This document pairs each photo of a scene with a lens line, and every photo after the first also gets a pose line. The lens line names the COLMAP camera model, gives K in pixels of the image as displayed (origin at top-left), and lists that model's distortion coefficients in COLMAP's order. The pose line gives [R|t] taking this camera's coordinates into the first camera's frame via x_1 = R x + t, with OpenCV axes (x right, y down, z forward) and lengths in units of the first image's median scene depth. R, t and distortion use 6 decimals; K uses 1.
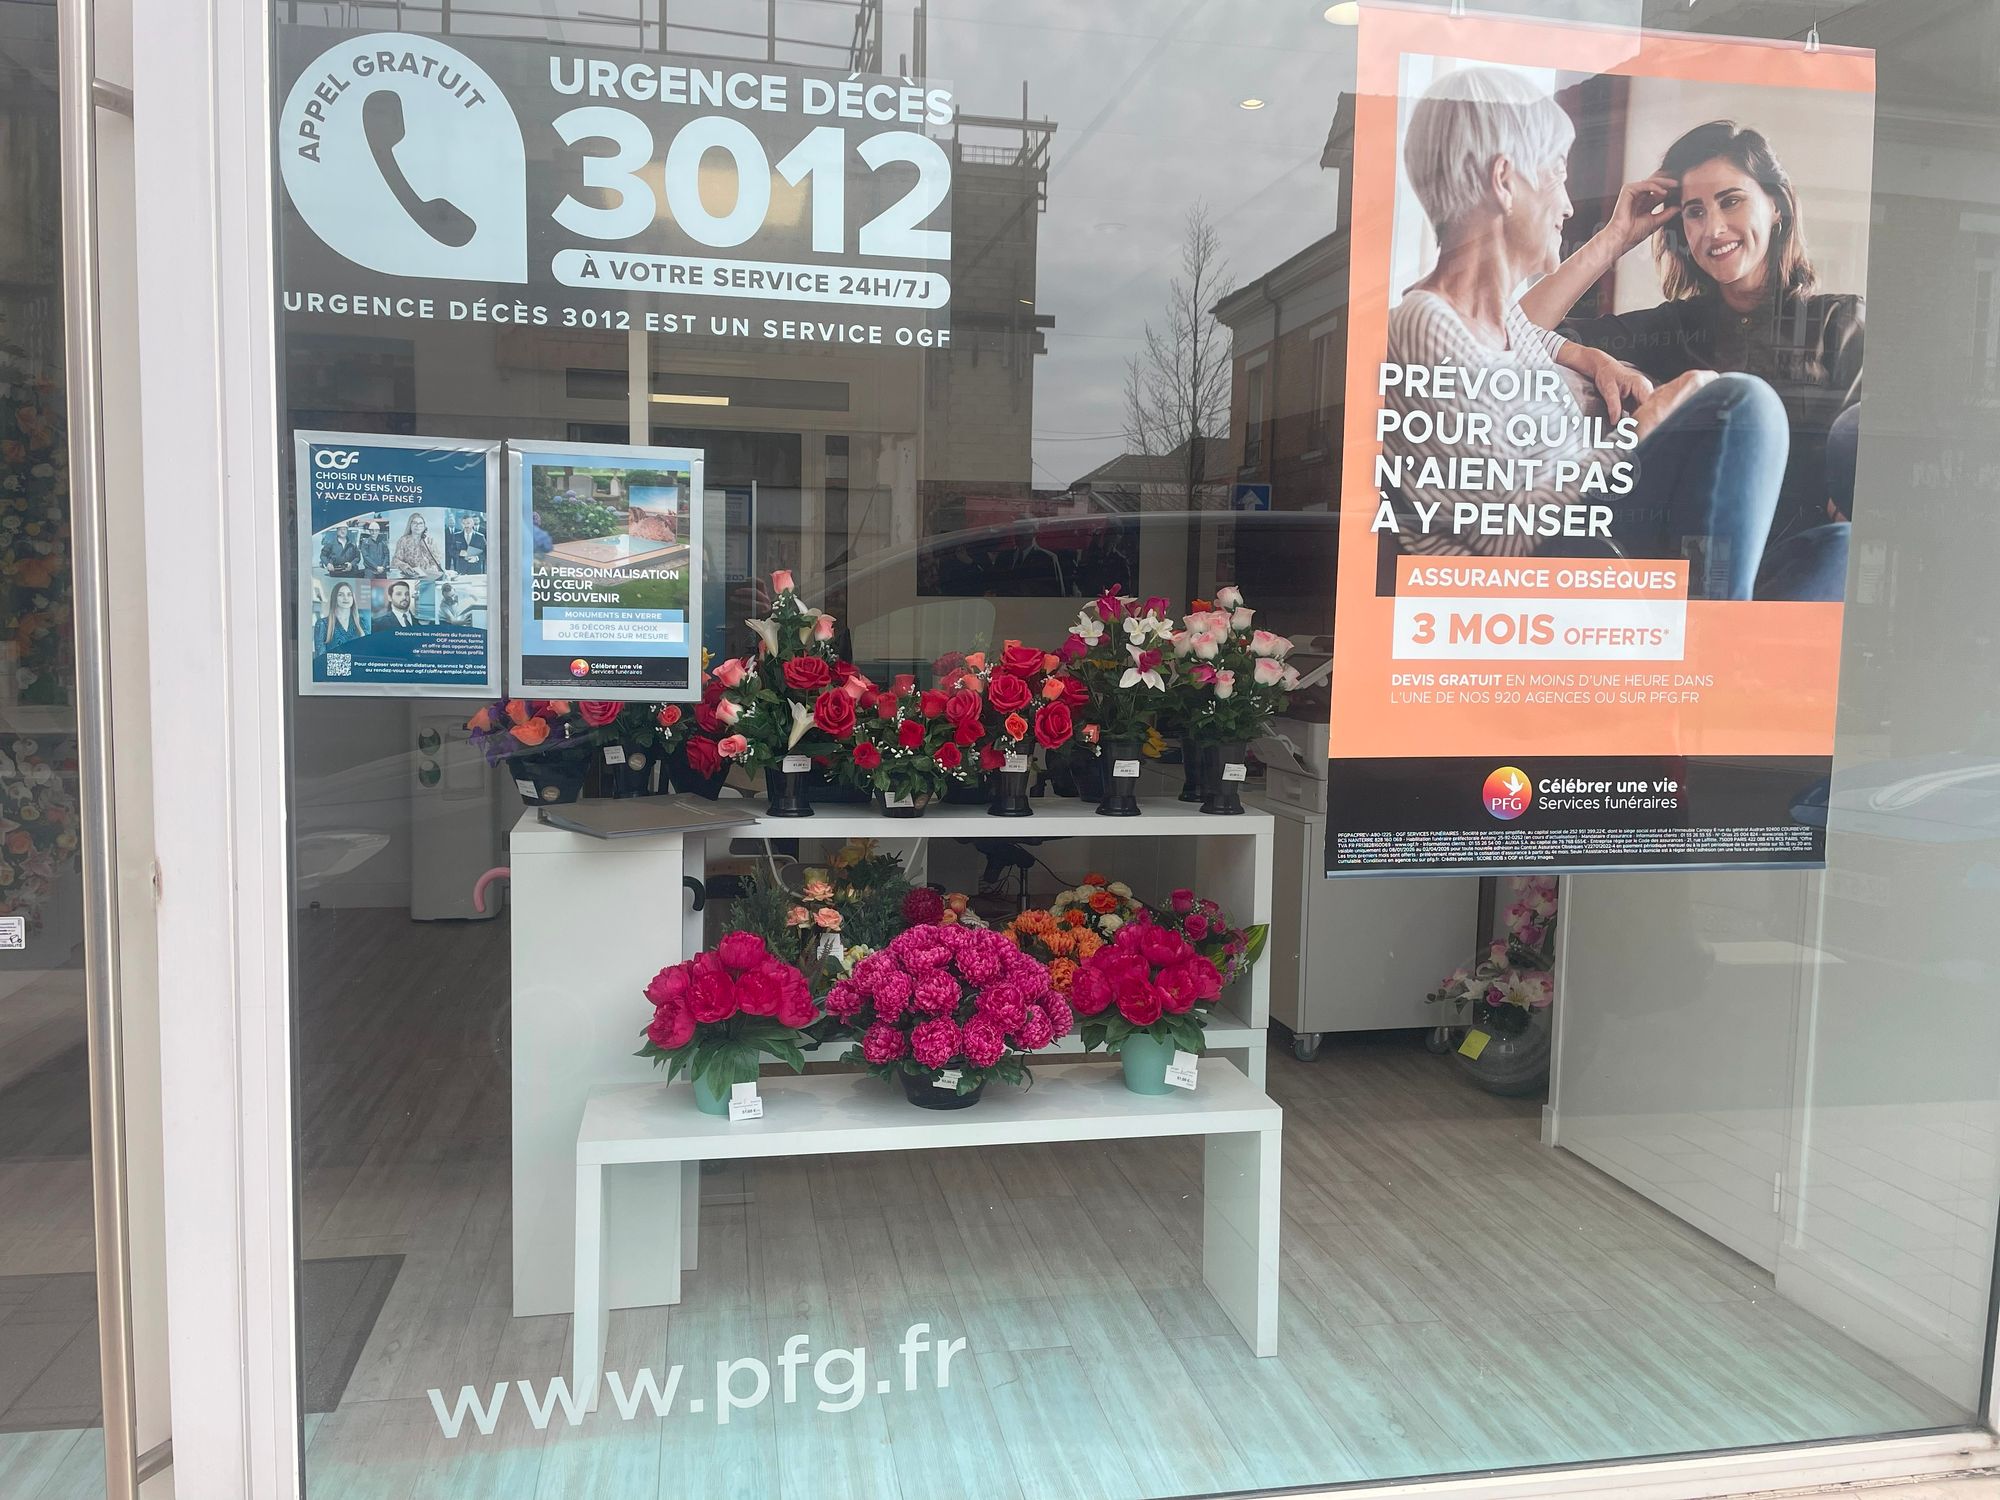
lens RADIAL K [[1499.7, 0, 999.2], [0, 1499.7, 731.9], [0, 0, 1]] dist [0.076849, -0.100843]
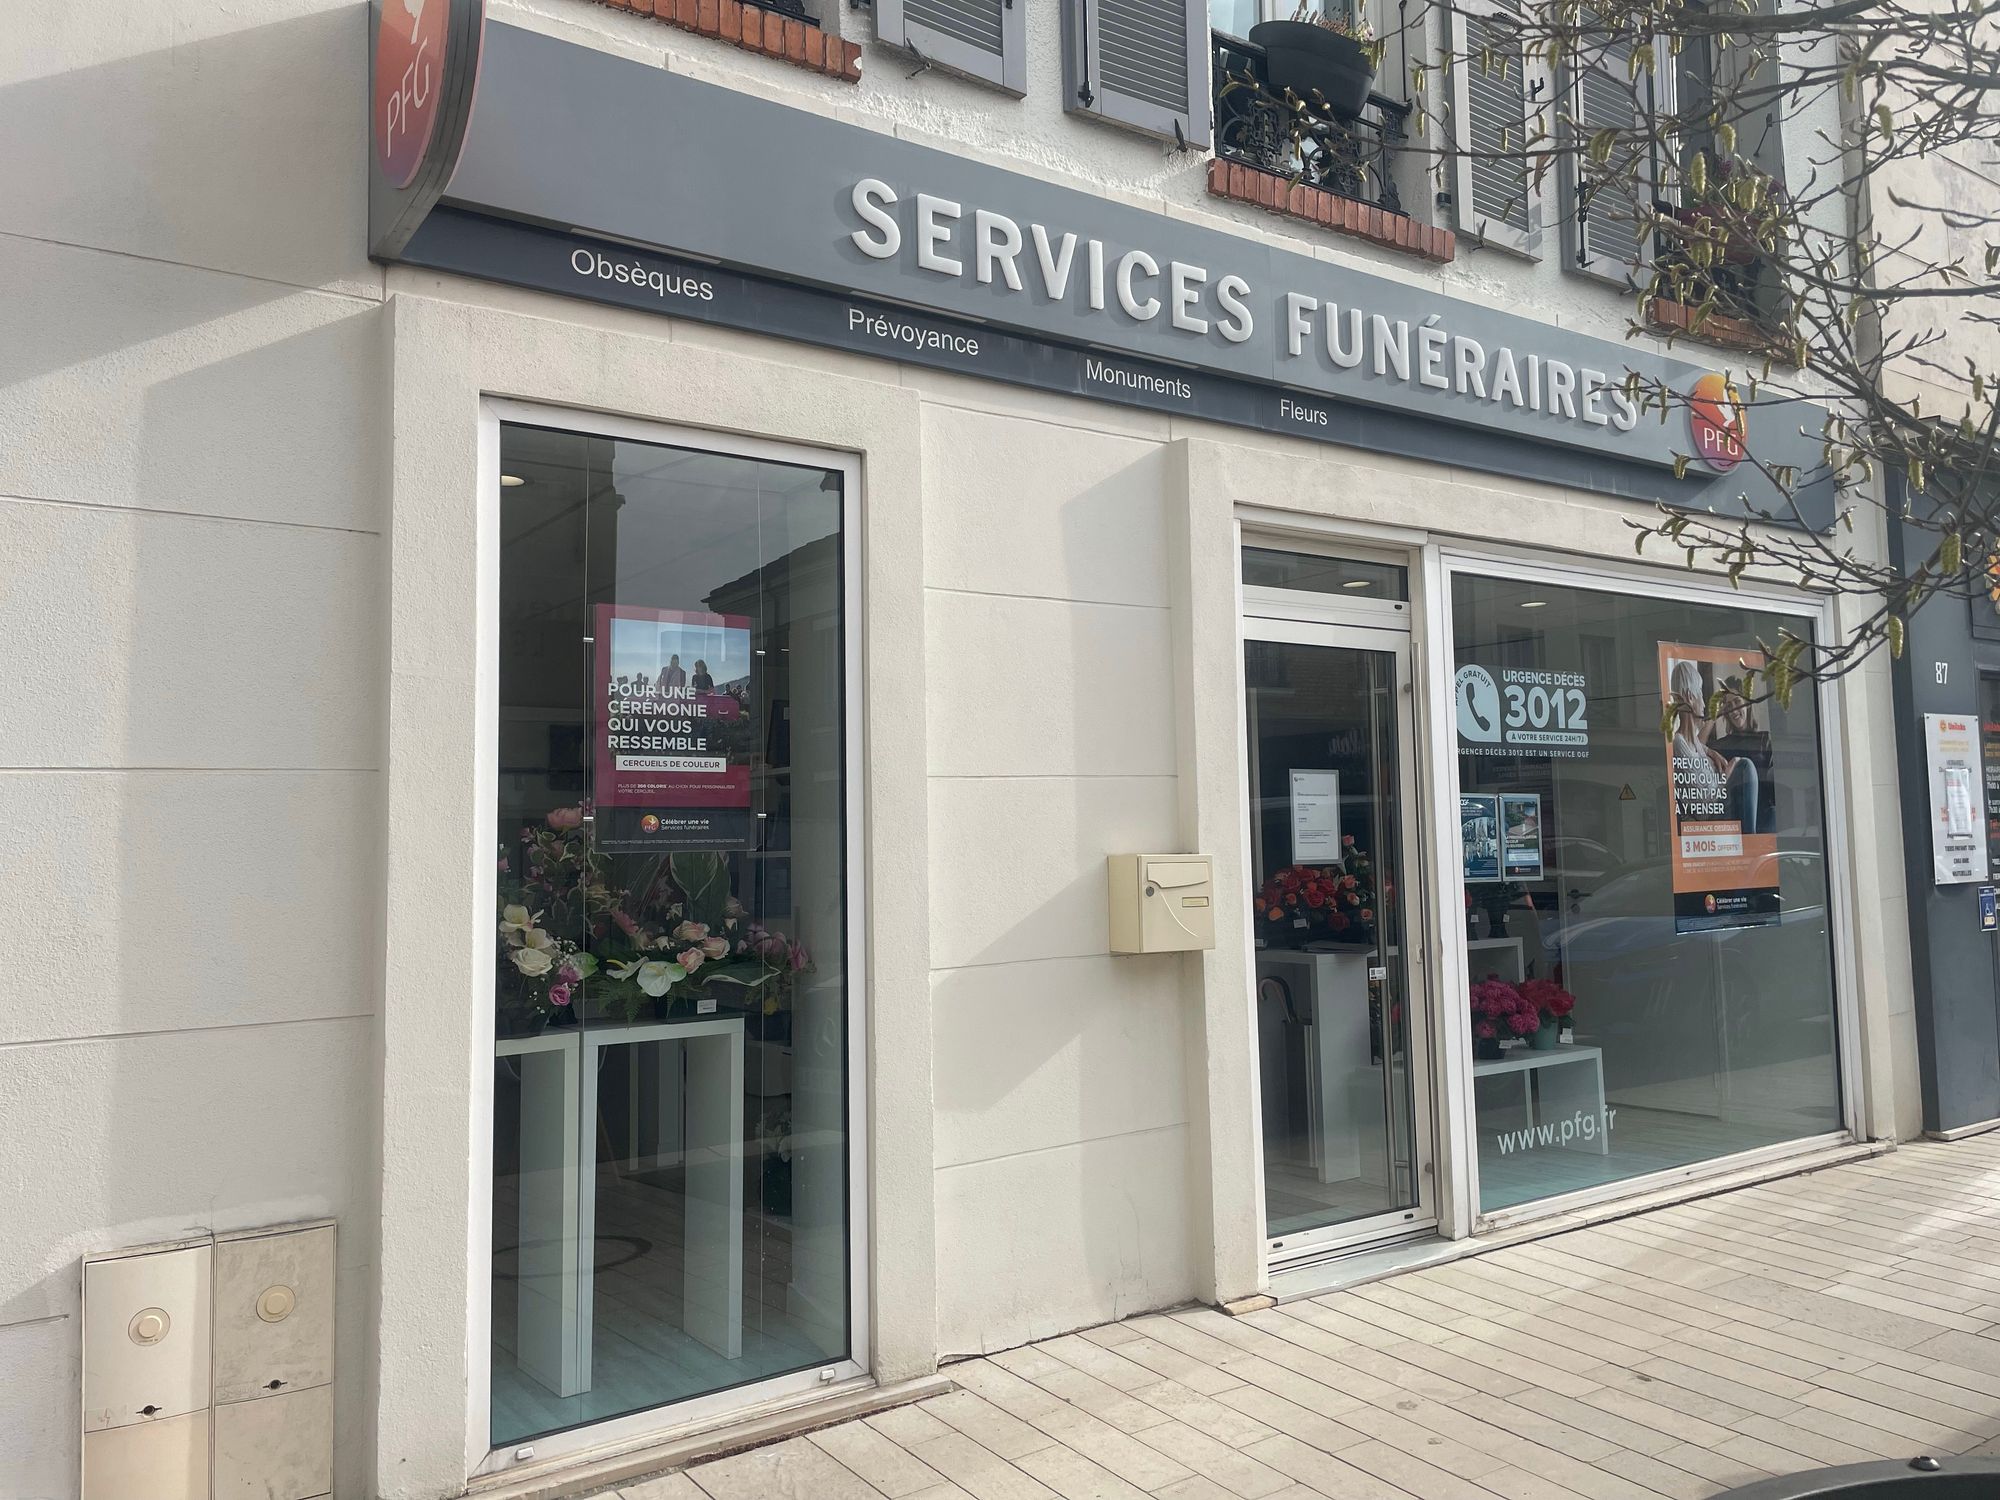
lens RADIAL K [[1499.7, 0, 999.2], [0, 1499.7, 731.9], [0, 0, 1]] dist [0.076849, -0.100843]
pose [[0.912752, -0.008805, 0.408419, -2.148834], [0.077303, 0.985427, -0.151515, 0.053664], [-0.401134, 0.169868, 0.900131, -1.143810]]
